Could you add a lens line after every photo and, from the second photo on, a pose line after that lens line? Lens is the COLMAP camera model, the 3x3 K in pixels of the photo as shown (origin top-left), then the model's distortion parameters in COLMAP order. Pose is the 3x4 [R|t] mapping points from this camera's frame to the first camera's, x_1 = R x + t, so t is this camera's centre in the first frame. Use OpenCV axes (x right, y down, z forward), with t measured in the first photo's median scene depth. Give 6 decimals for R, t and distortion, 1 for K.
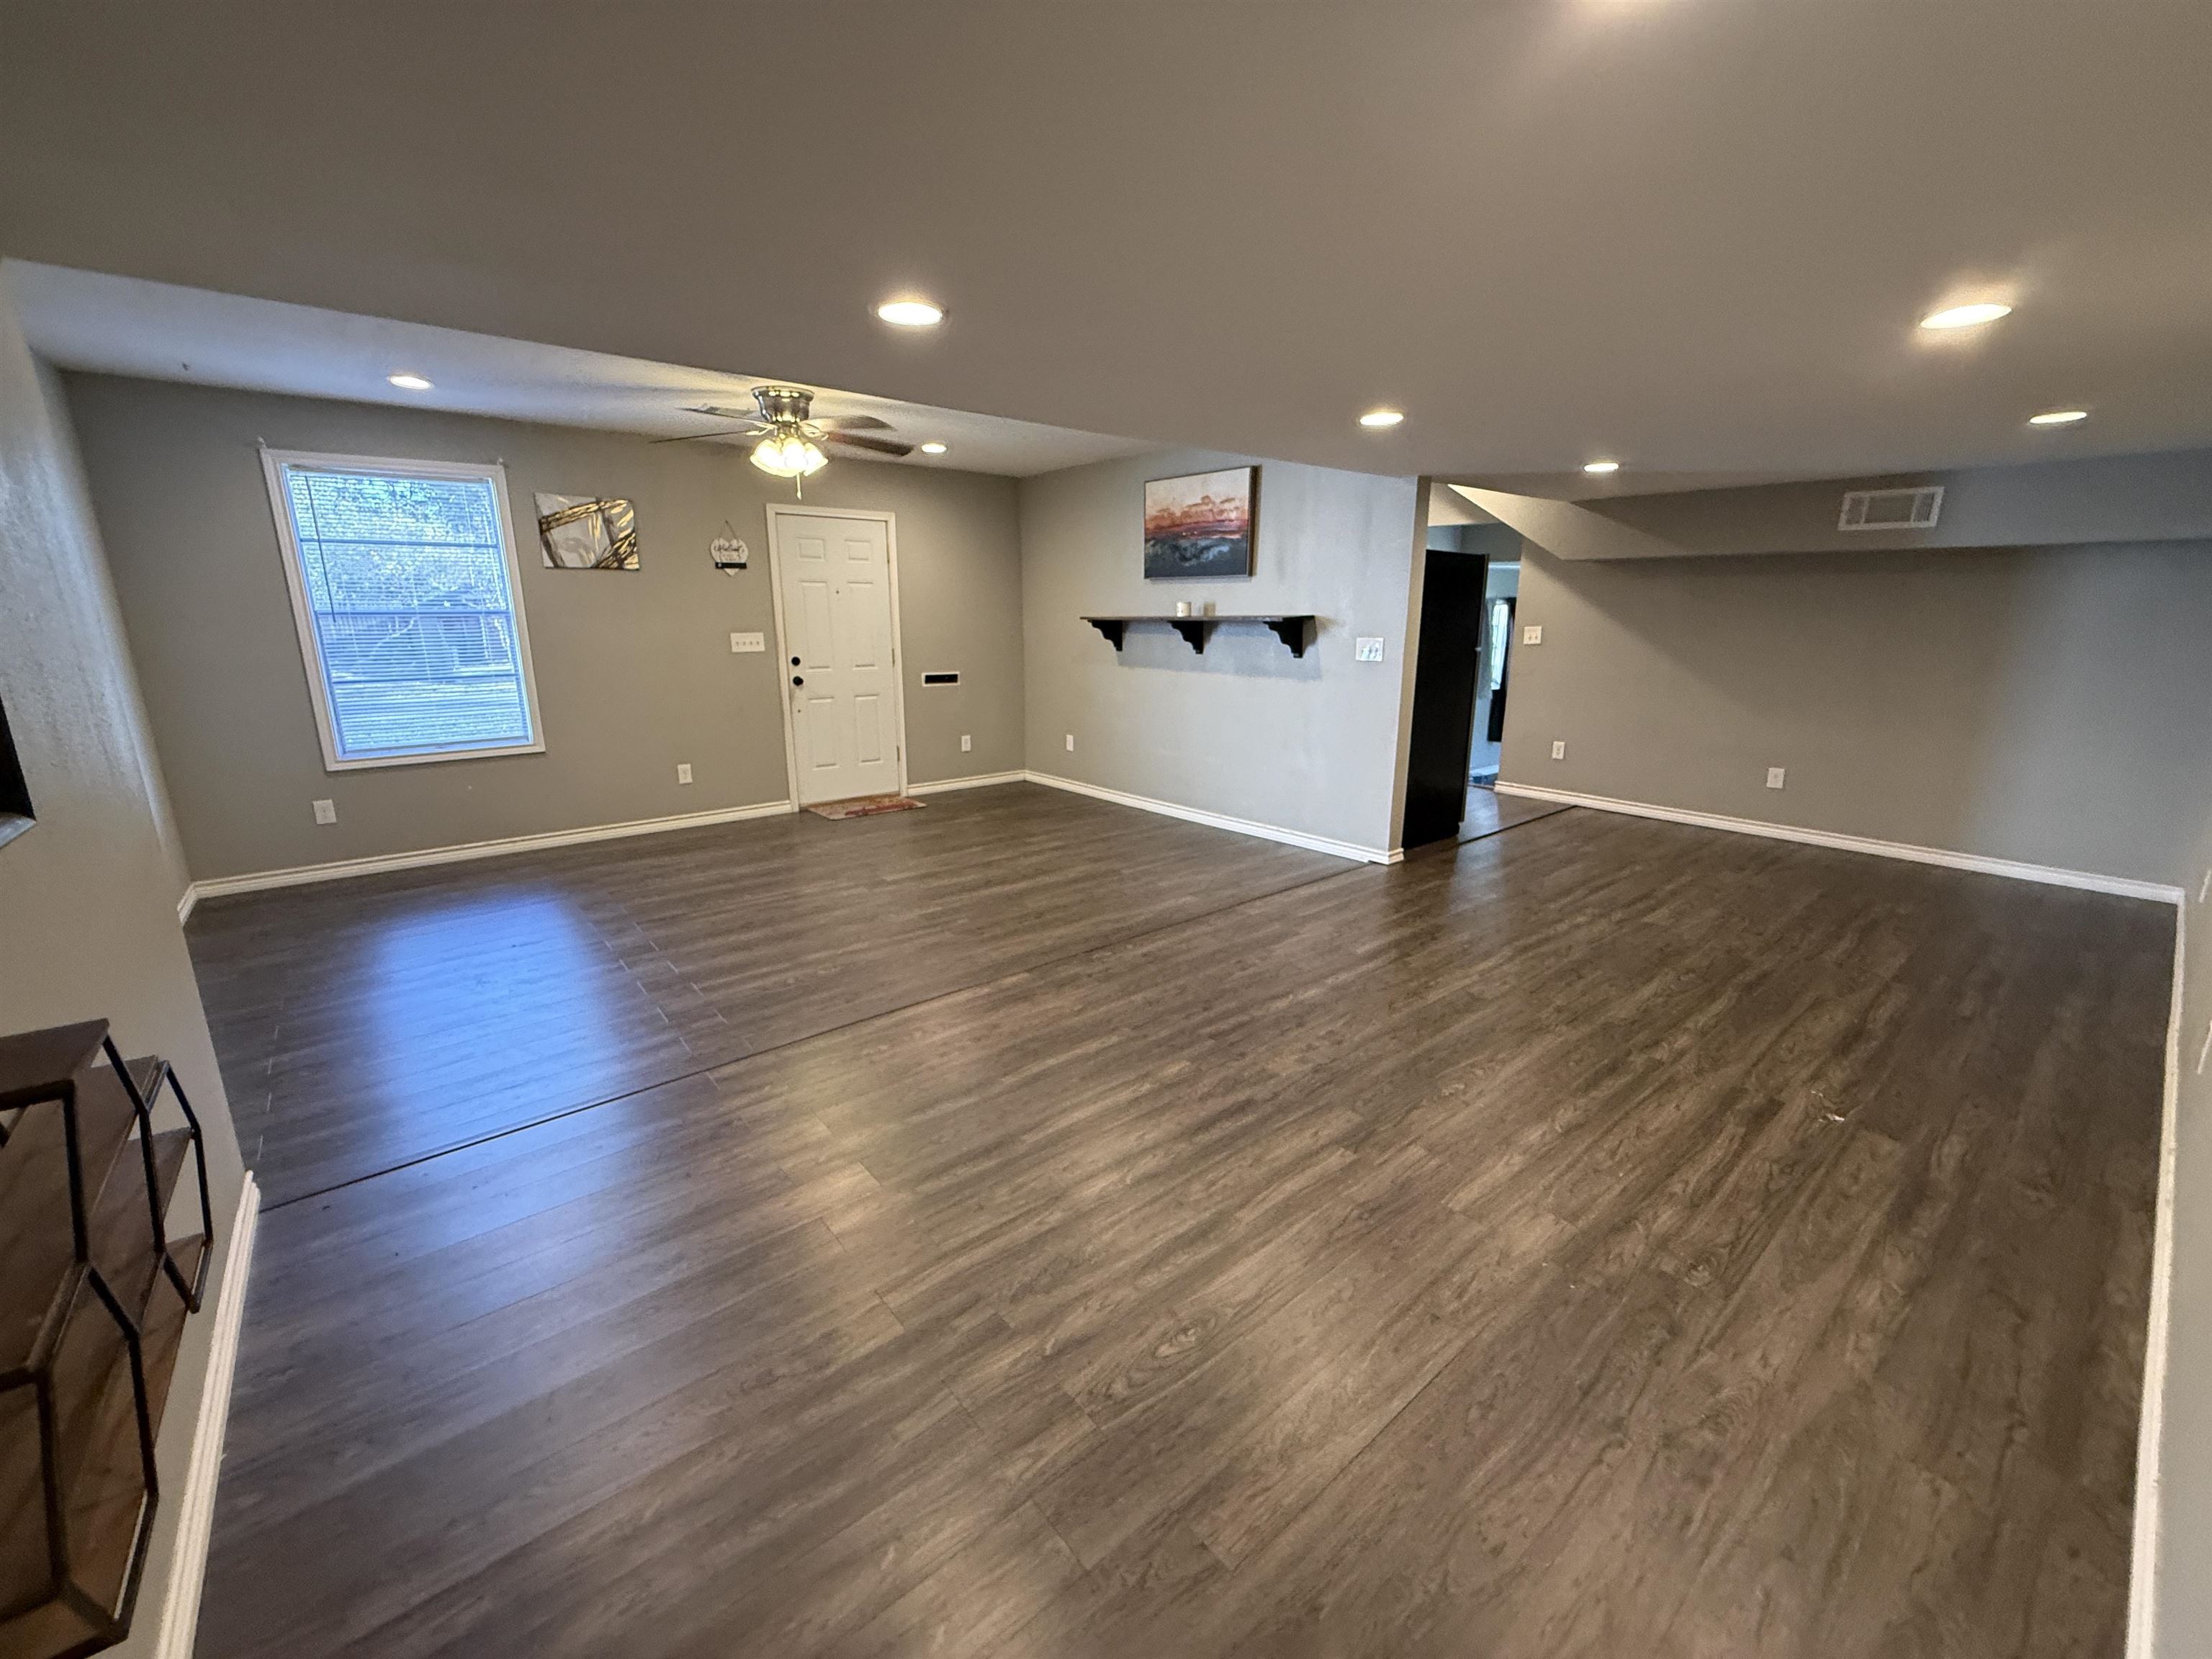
lens RADIAL K [[883.9, 0, 1102.6], [0, 883.9, 820.7], [0, 0, 1]] dist [0.000856, 0.001850]
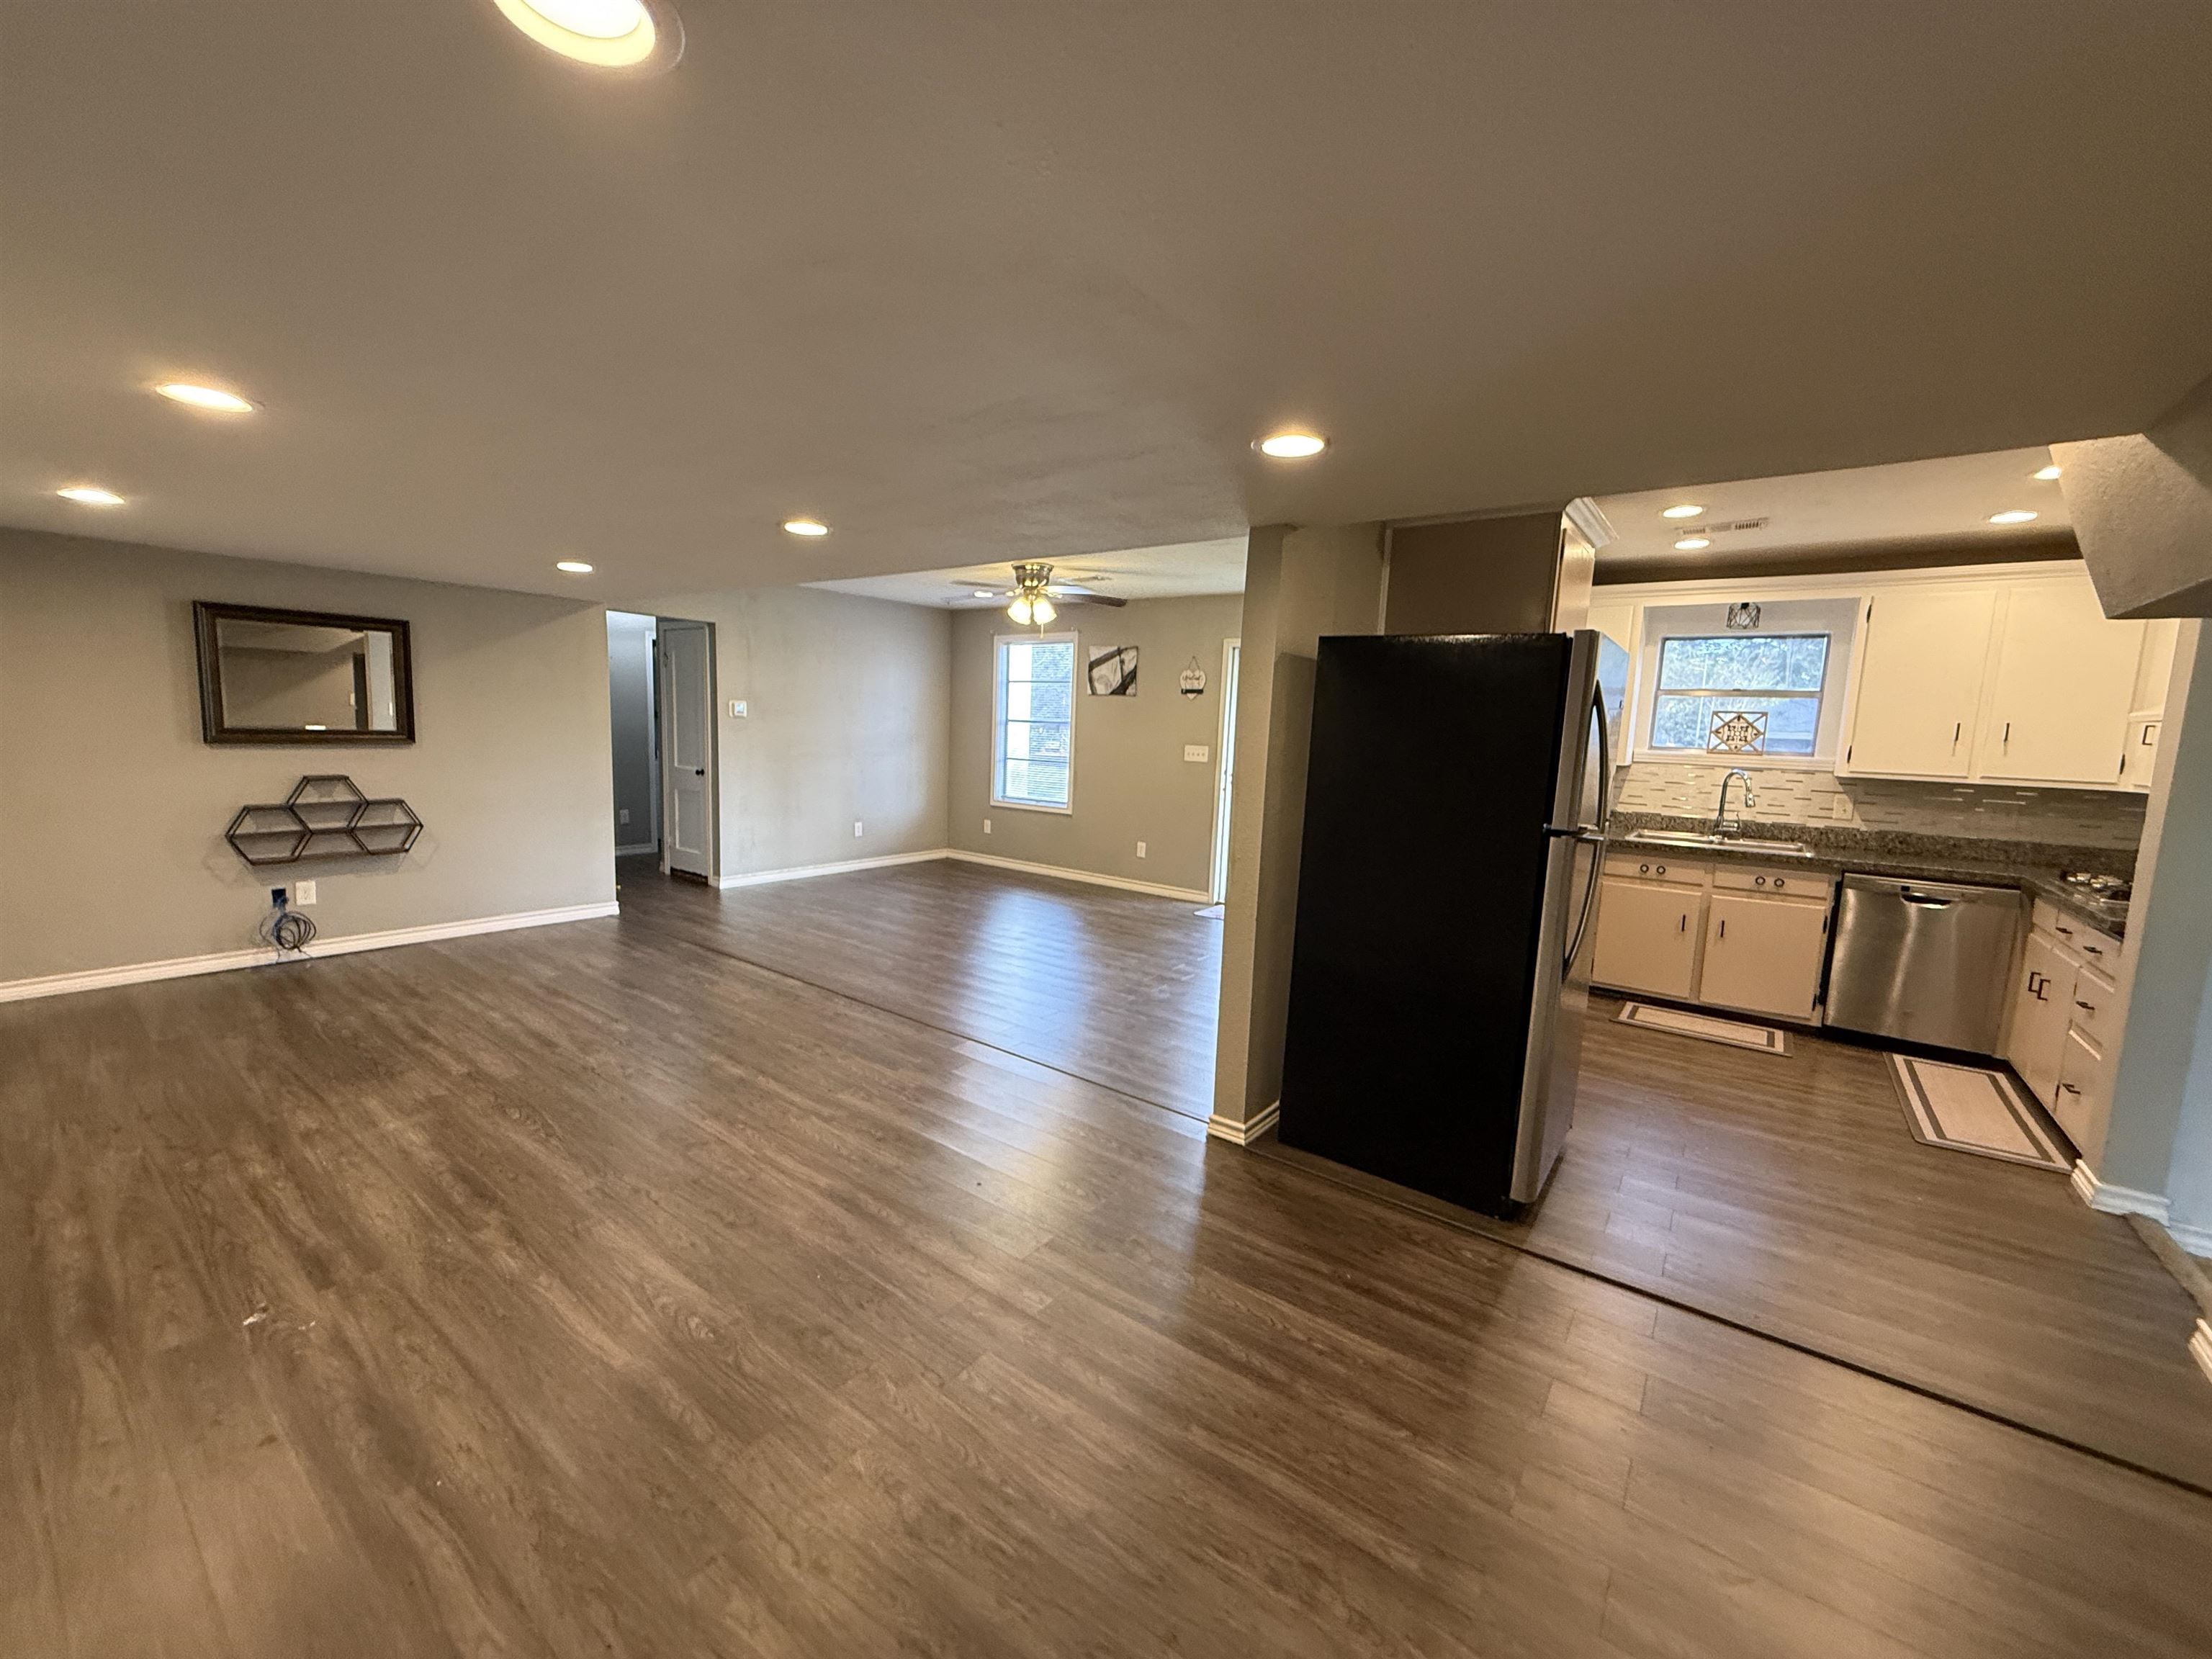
lens RADIAL K [[883.9, 0, 1102.0], [0, 883.9, 825.5], [0, 0, 1]] dist [0.000856, 0.001850]
pose [[0.229081, 0.125923, -0.965228, 1.037007], [-0.265083, 0.962190, 0.062613, -0.210158], [0.936618, 0.241522, 0.253799, 0.846566]]
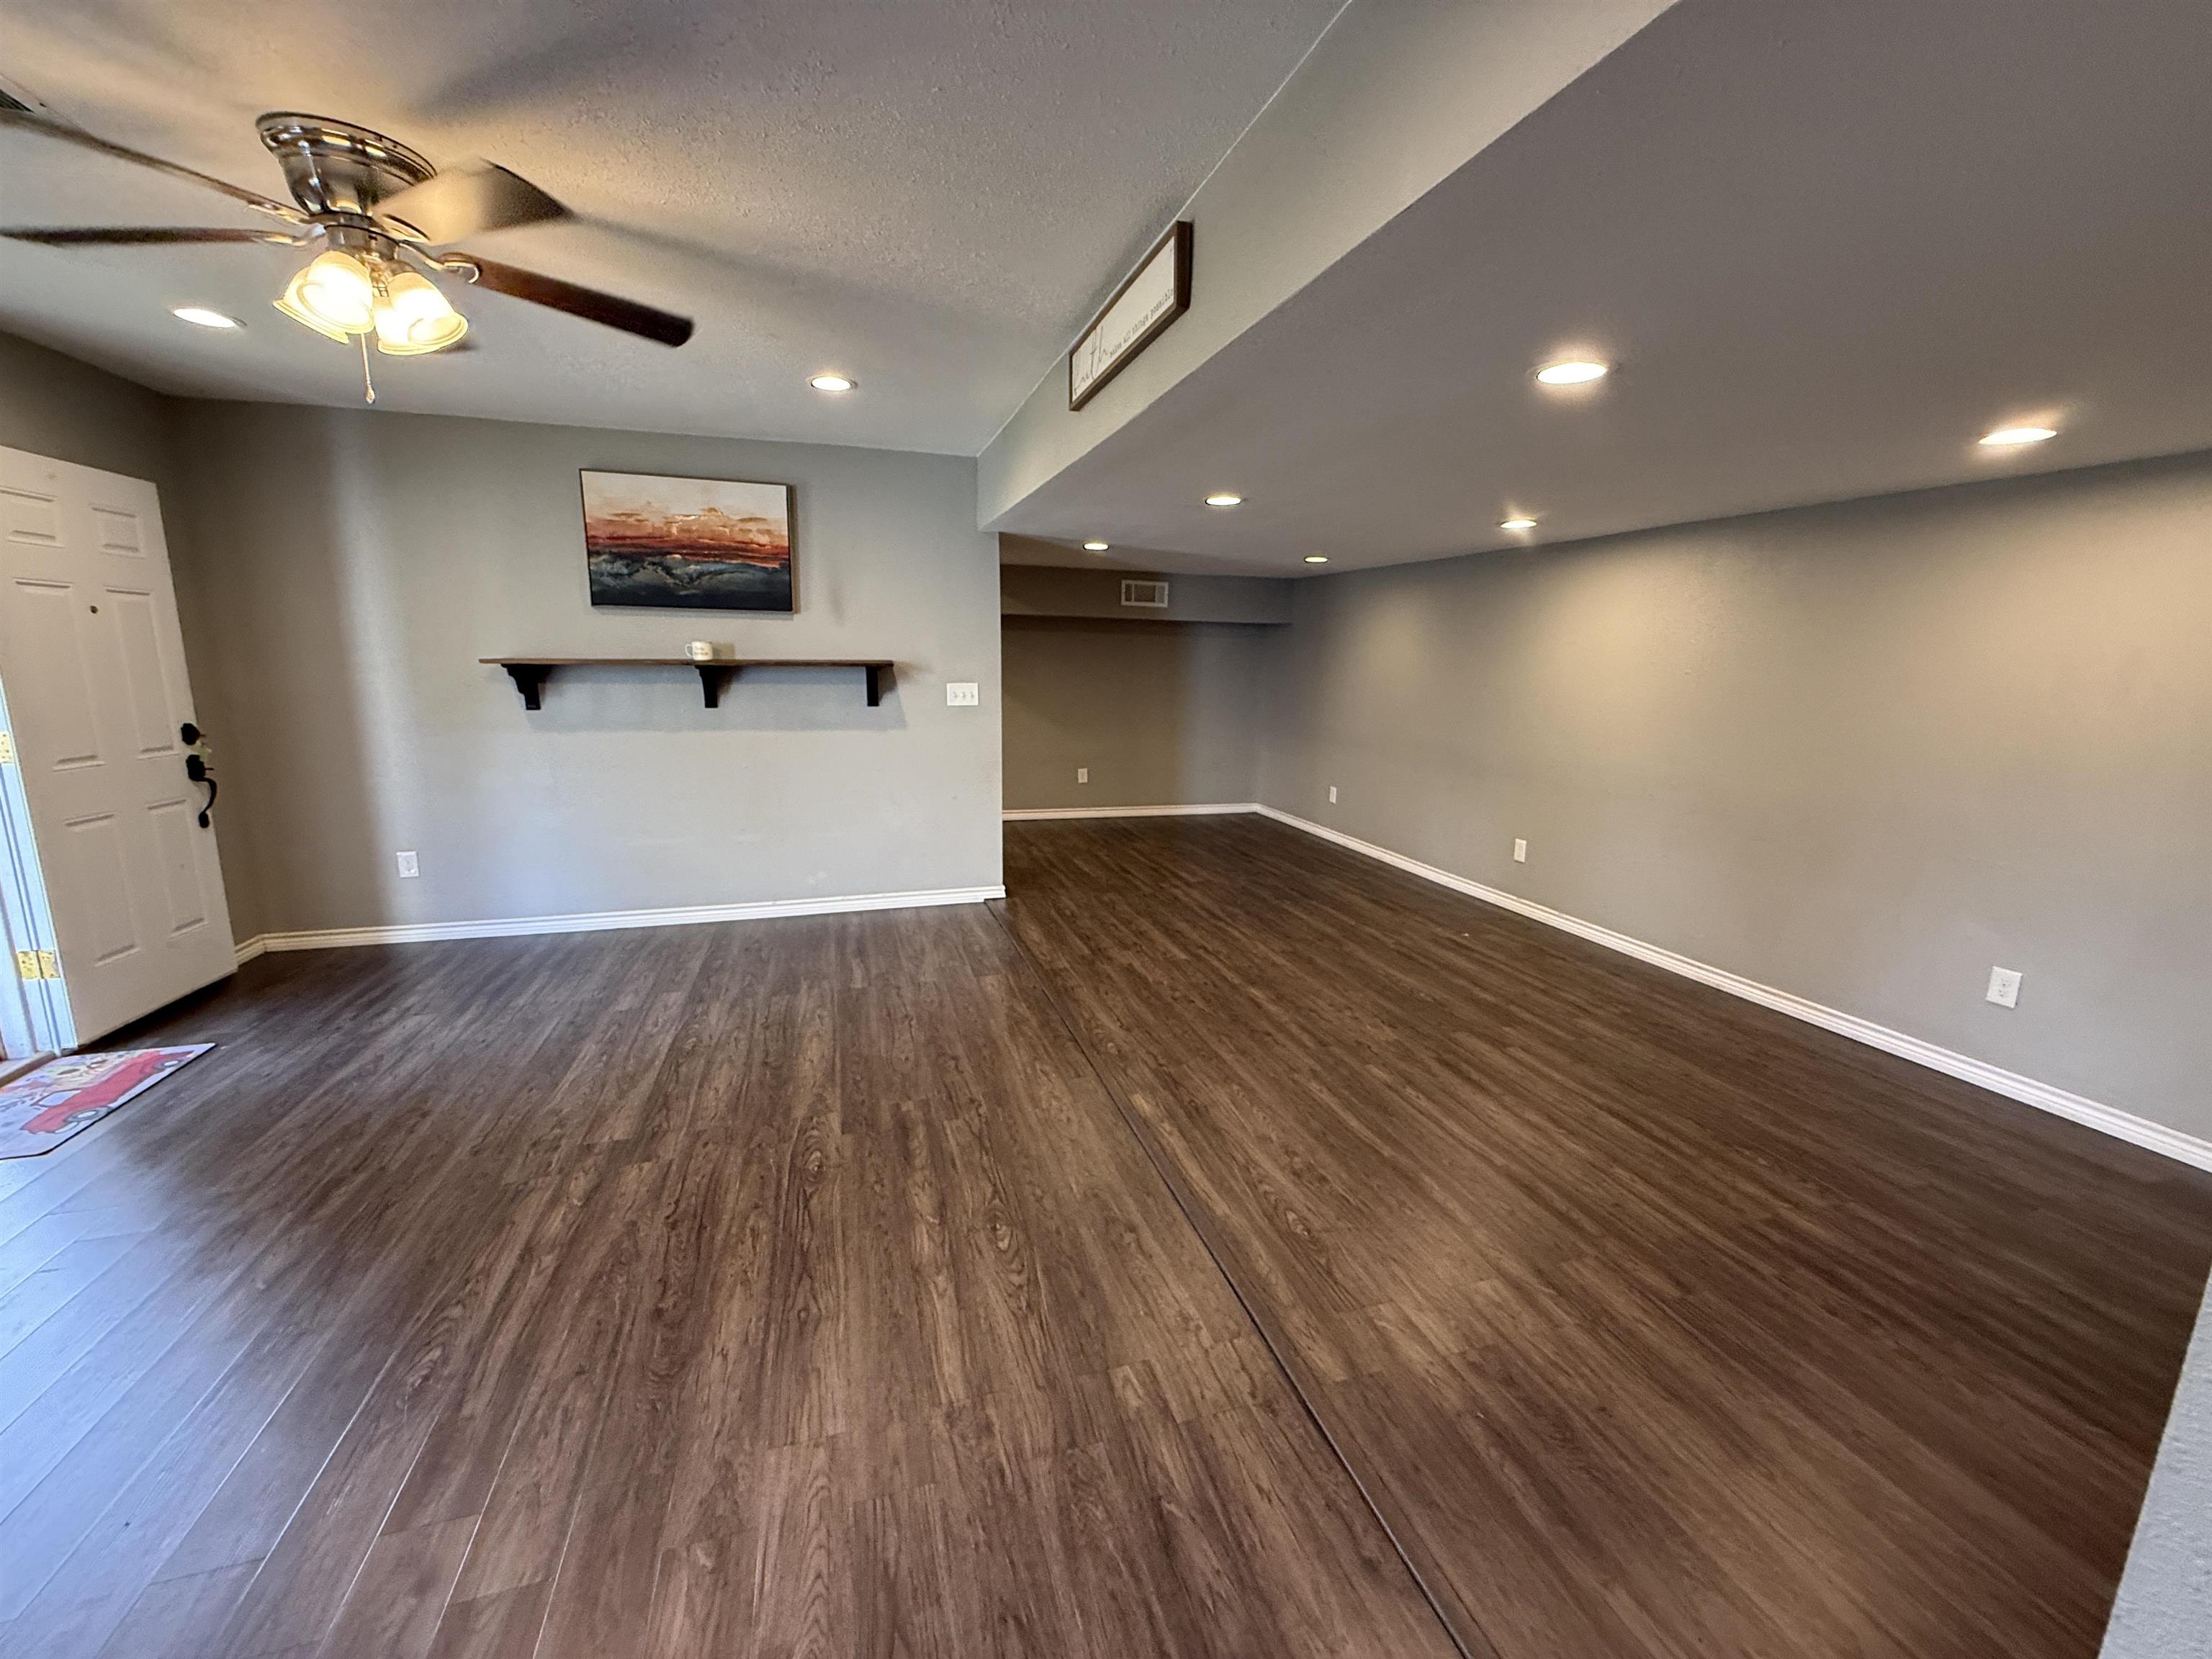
lens RADIAL K [[883.9, 0, 1096.5], [0, 883.9, 824.5], [0, 0, 1]] dist [0.000856, 0.001850]
pose [[0.391162, -0.167239, 0.904999, -0.666834], [0.198963, 0.975463, 0.094264, -0.131607], [-0.898558, 0.143189, 0.414838, 0.537468]]
